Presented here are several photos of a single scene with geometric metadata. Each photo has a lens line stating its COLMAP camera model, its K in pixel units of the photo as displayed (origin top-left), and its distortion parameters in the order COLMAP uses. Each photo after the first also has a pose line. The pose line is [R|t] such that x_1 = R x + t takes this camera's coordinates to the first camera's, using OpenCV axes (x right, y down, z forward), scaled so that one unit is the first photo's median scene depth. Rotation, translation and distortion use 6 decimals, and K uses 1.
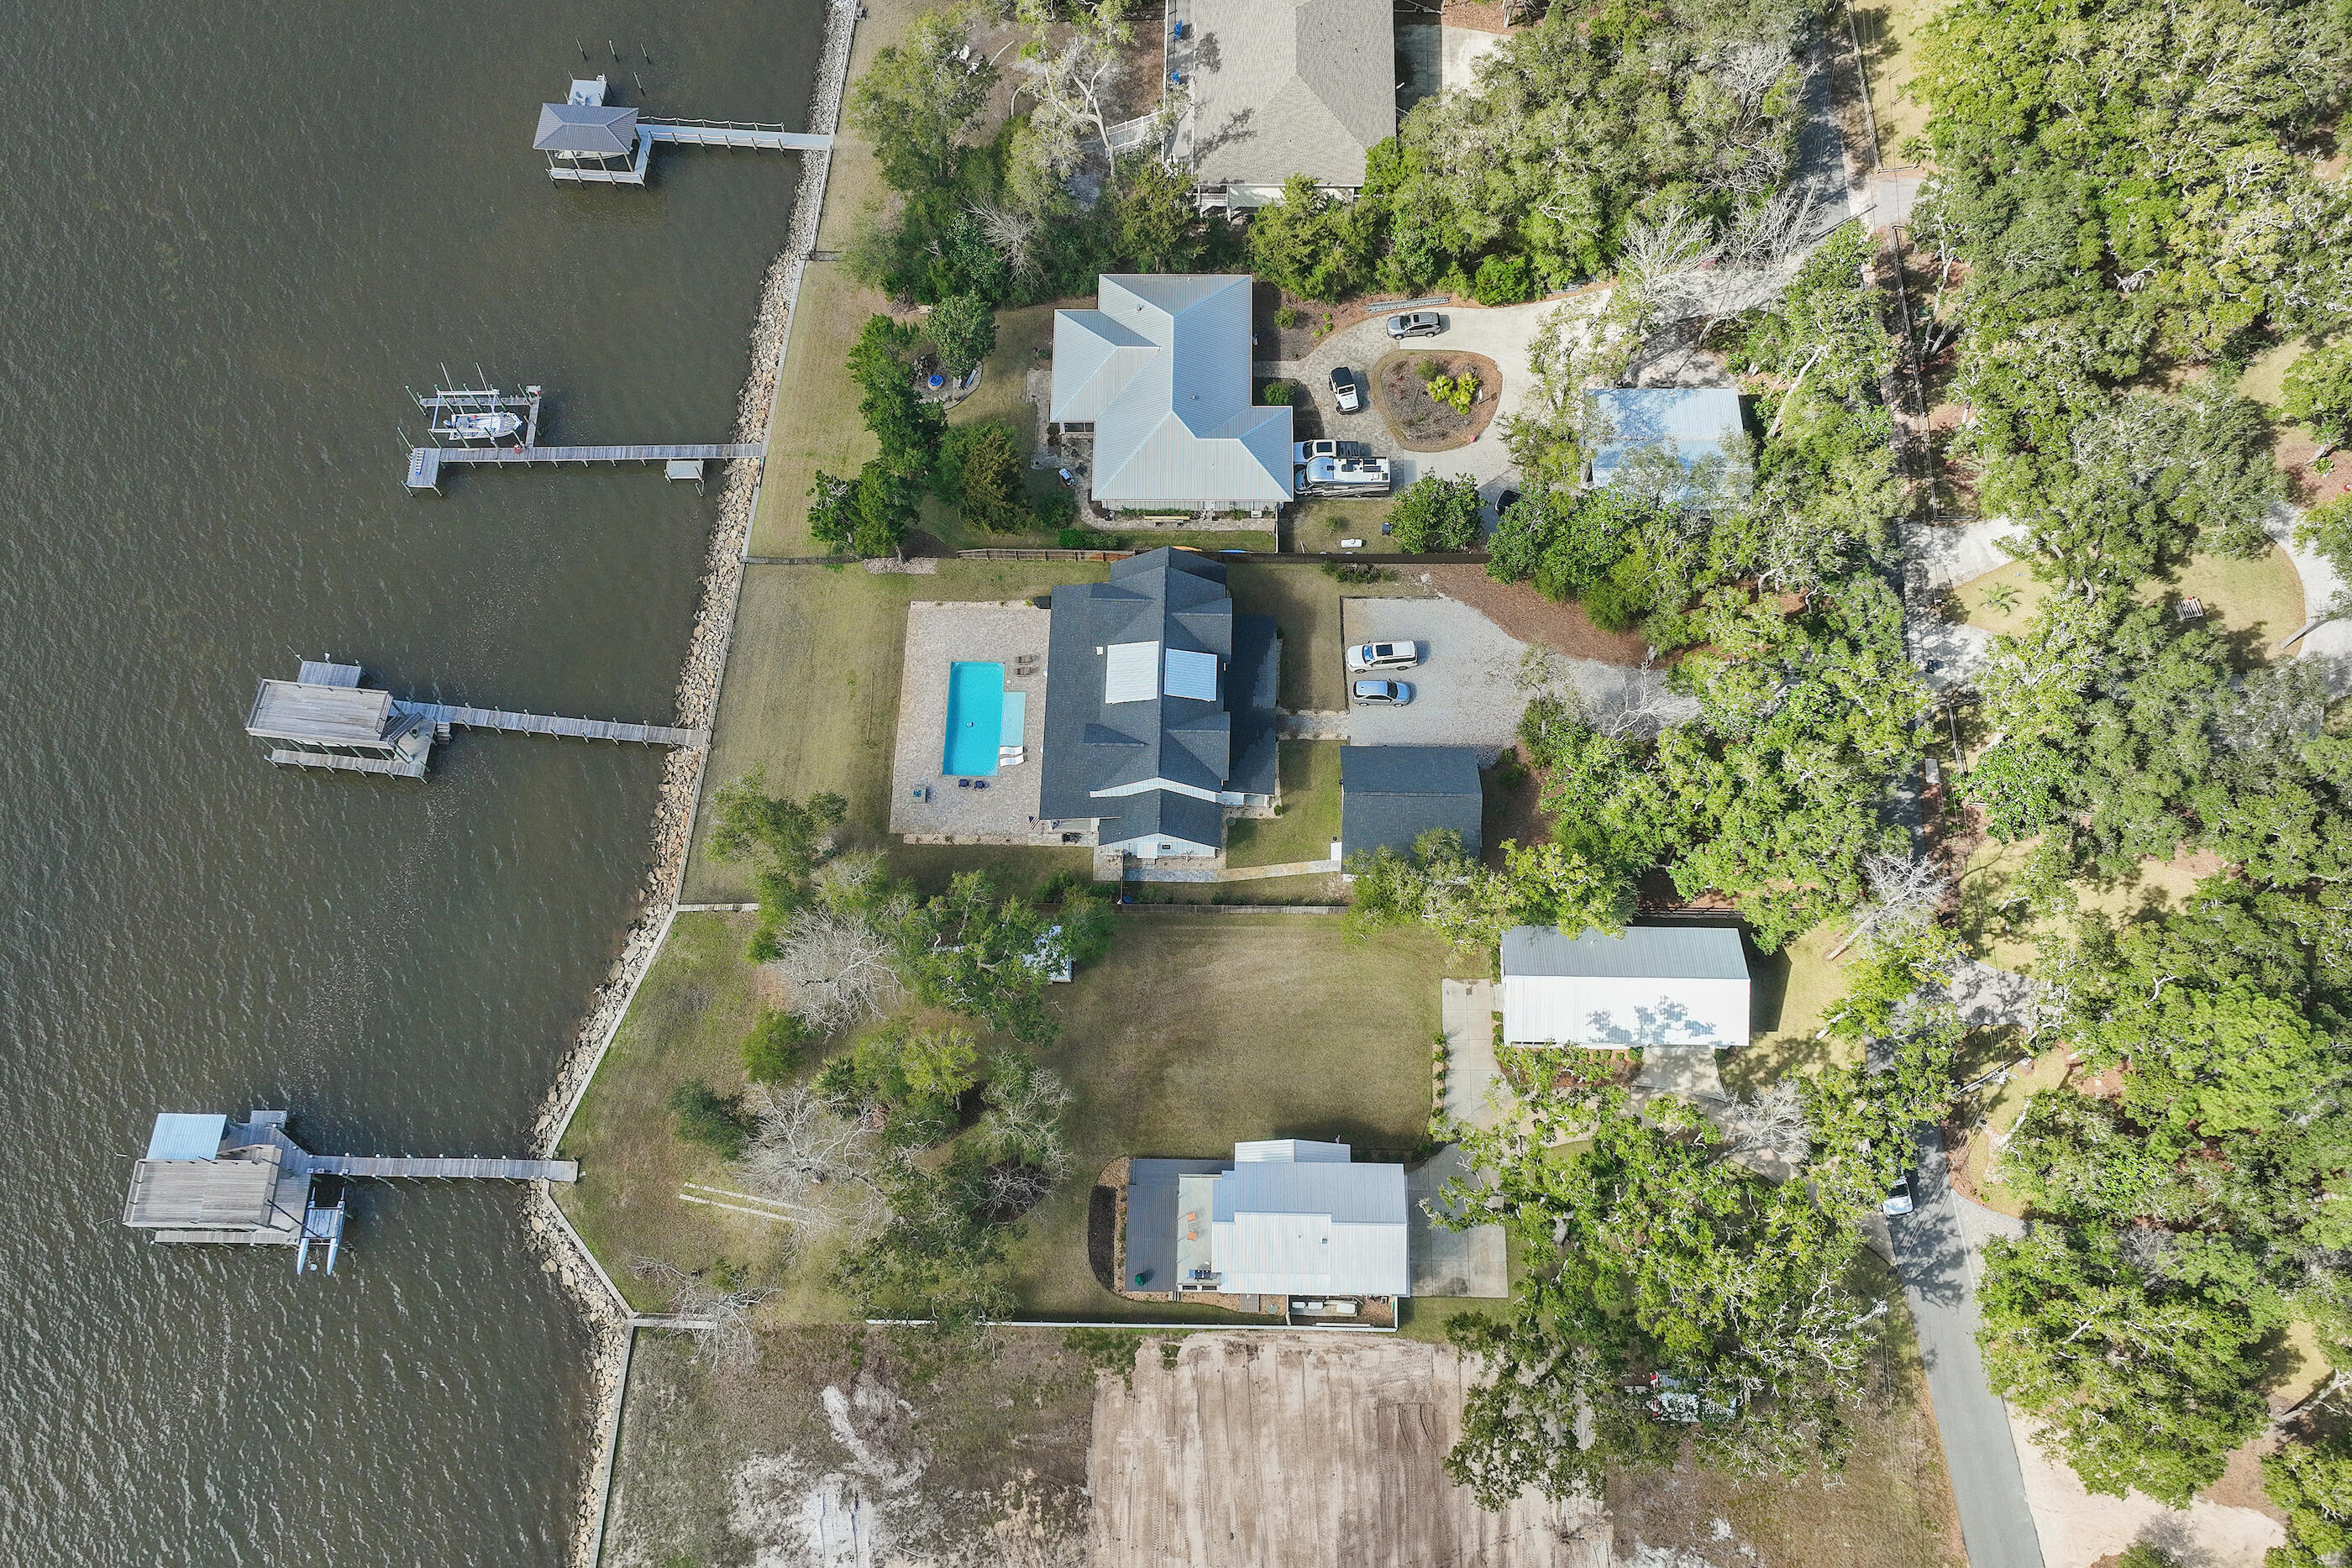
lens RADIAL K [[1969.0, 0, 1180.4], [0, 1969.0, 778.5], [0, 0, 1]] dist [0.005665, -0.008070]
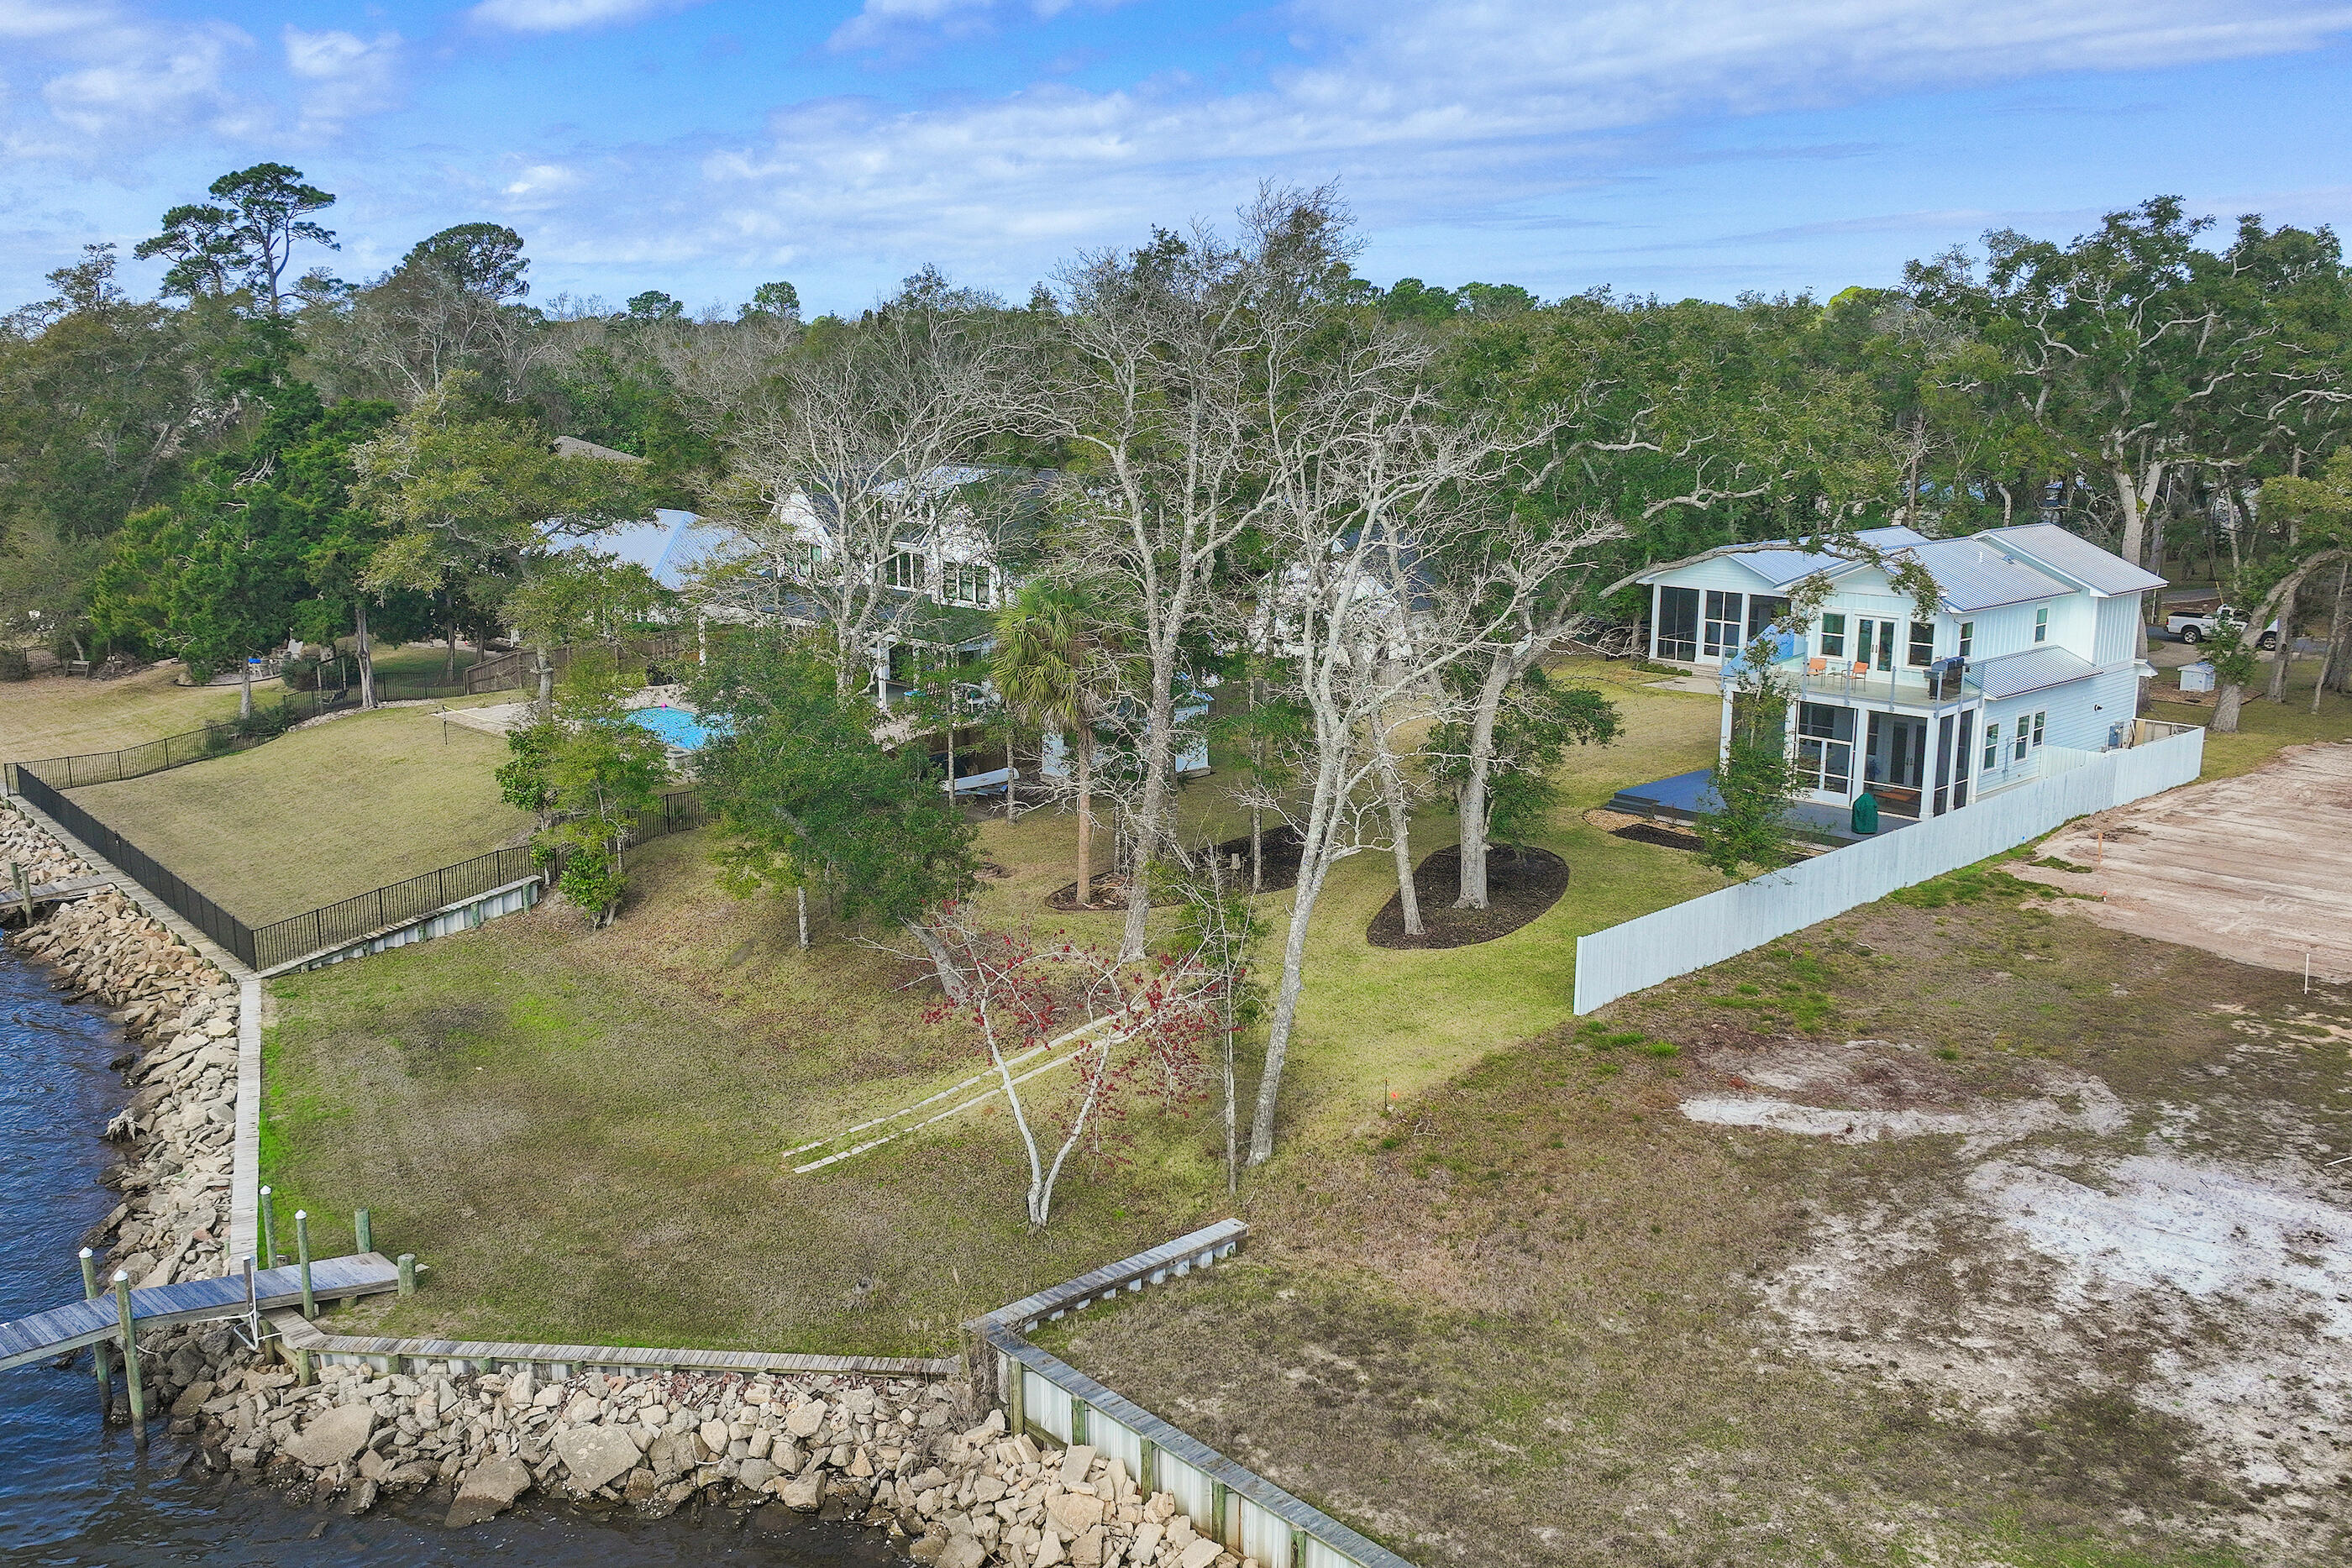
lens RADIAL K [[2055.6, 0, 1177.5], [0, 2055.6, 740.2], [0, 0, 1]] dist [0.002168, -0.003204]
pose [[0.705381, -0.116693, 0.699157, -0.407851], [0.652880, 0.491045, -0.576735, 0.381537], [-0.276017, 0.863283, 0.422561, 0.789766]]
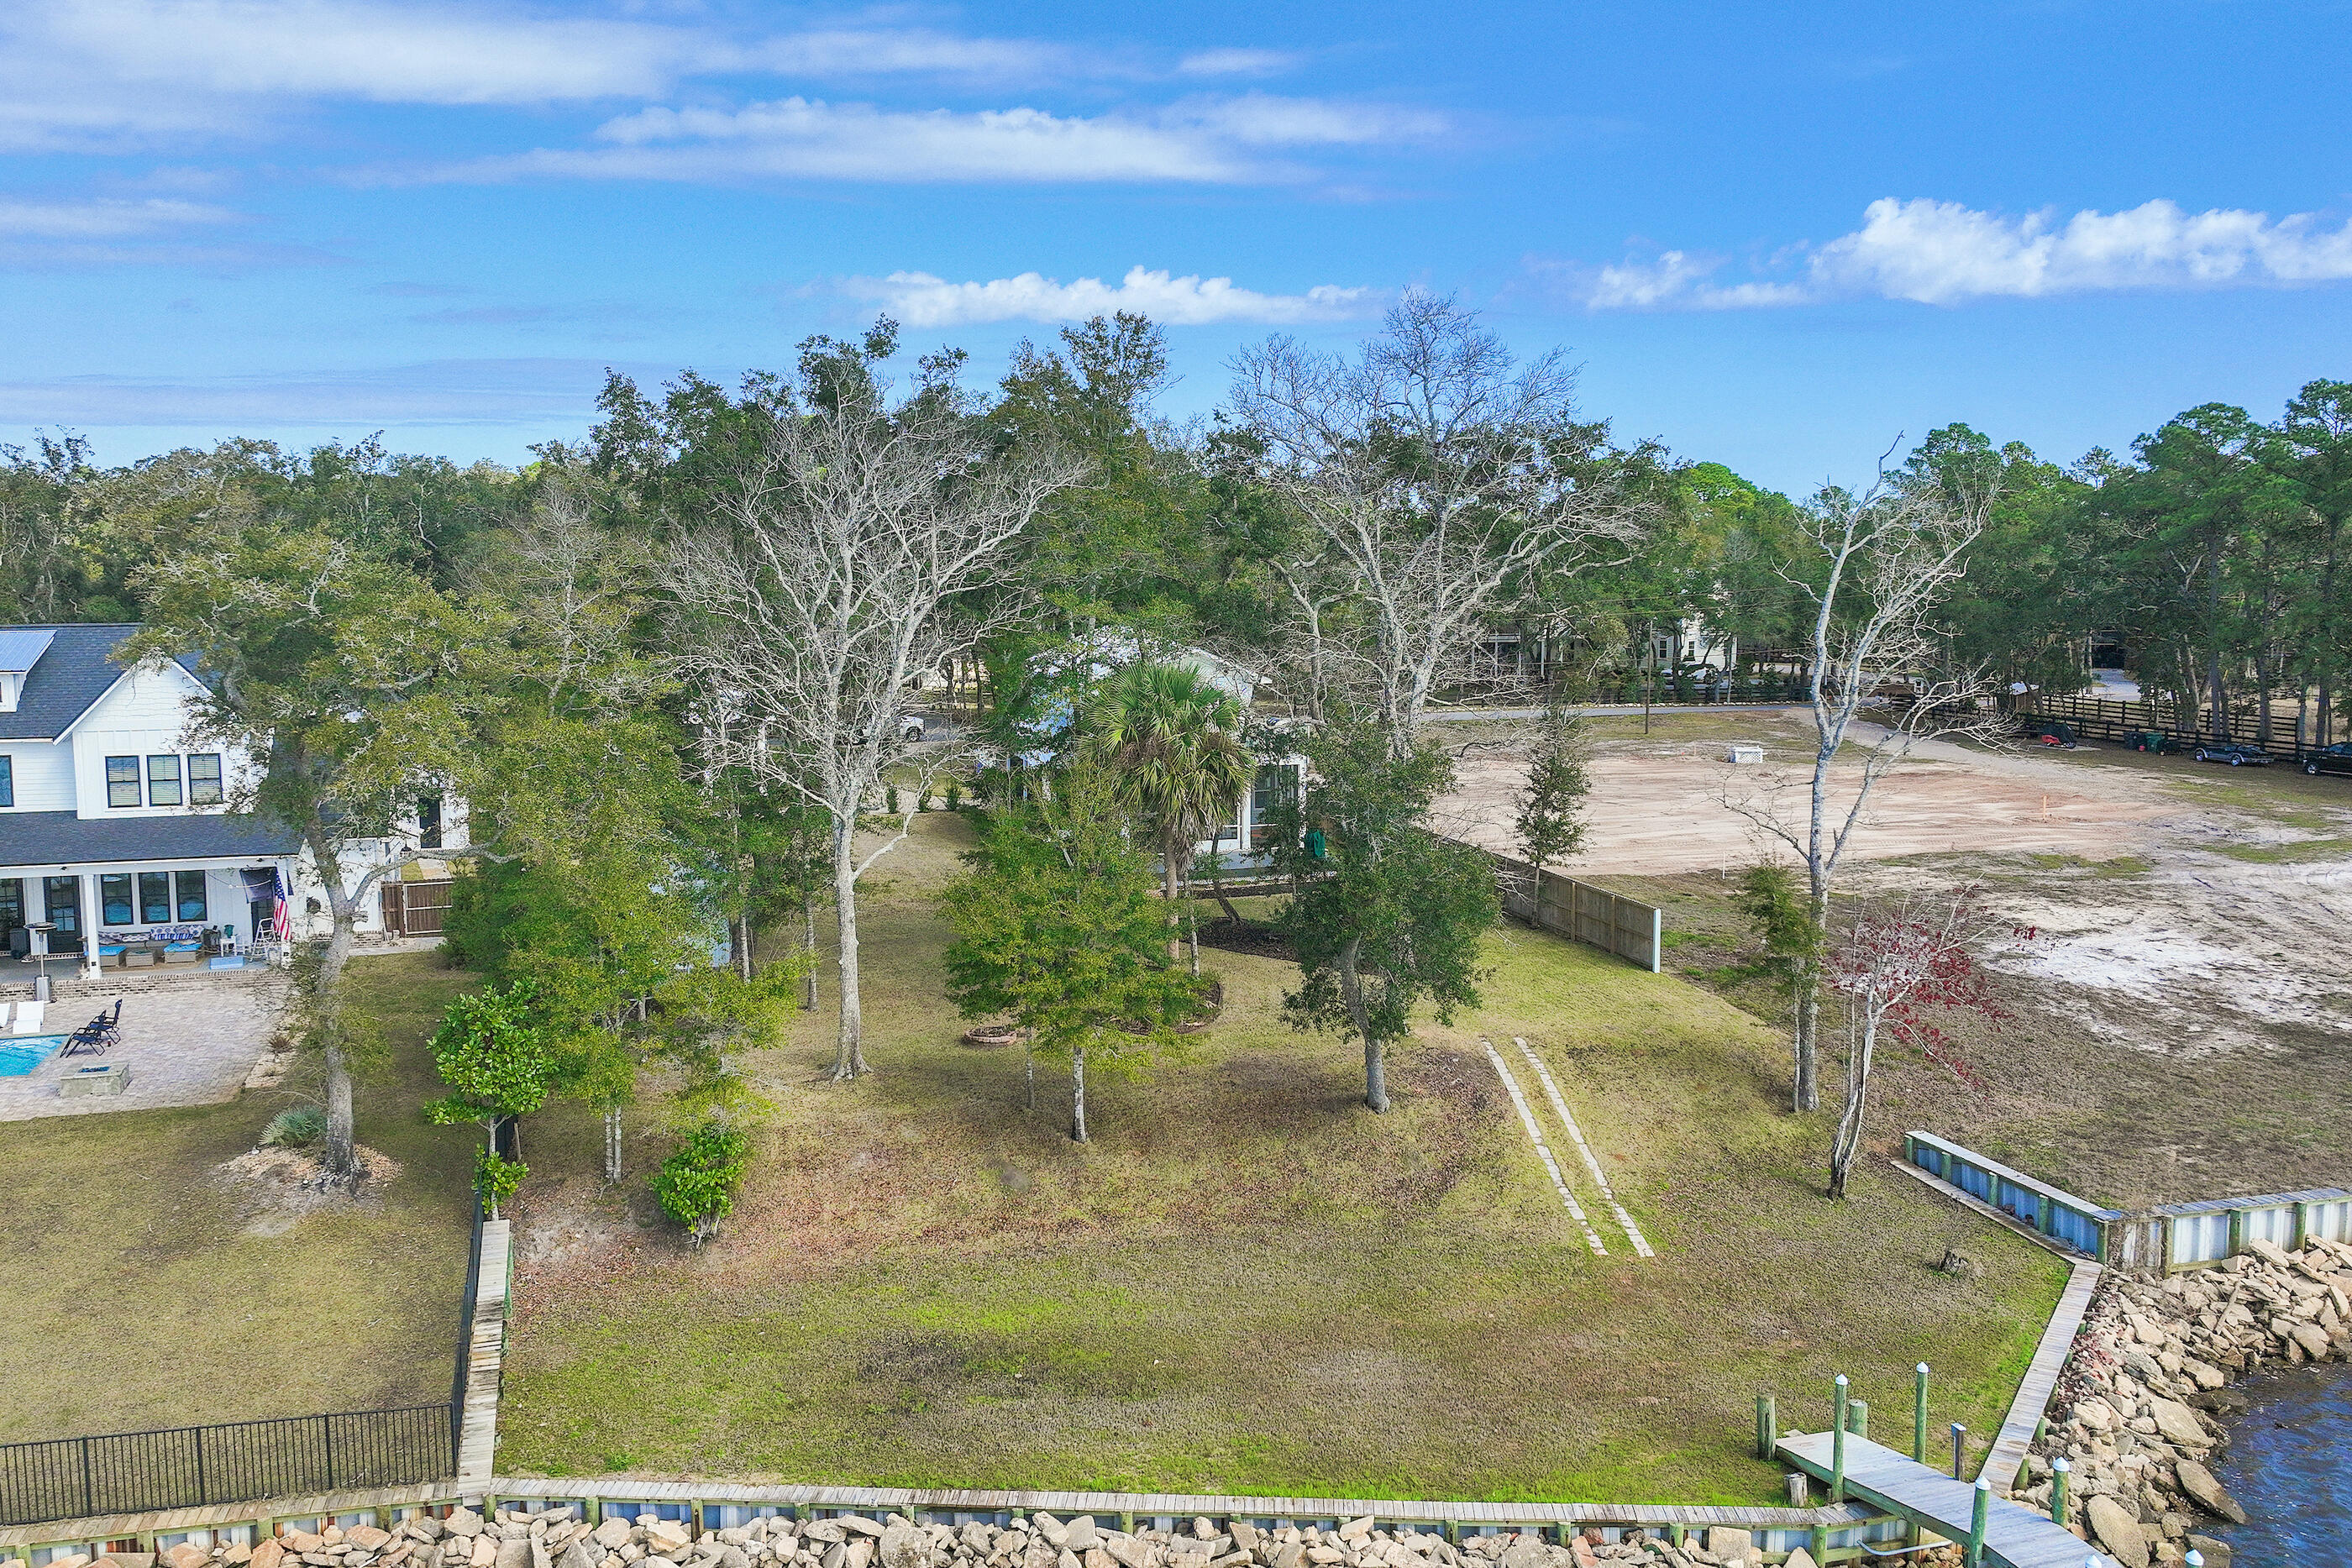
lens RADIAL K [[2021.6, 0, 1178.9], [0, 2021.6, 685.7], [0, 0, 1]] dist [-0.004682, 0.008654]
pose [[-0.314816, -0.049542, 0.947859, -0.486487], [0.883671, 0.349197, 0.311748, 0.038130], [-0.346434, 0.935739, -0.066154, 0.948553]]
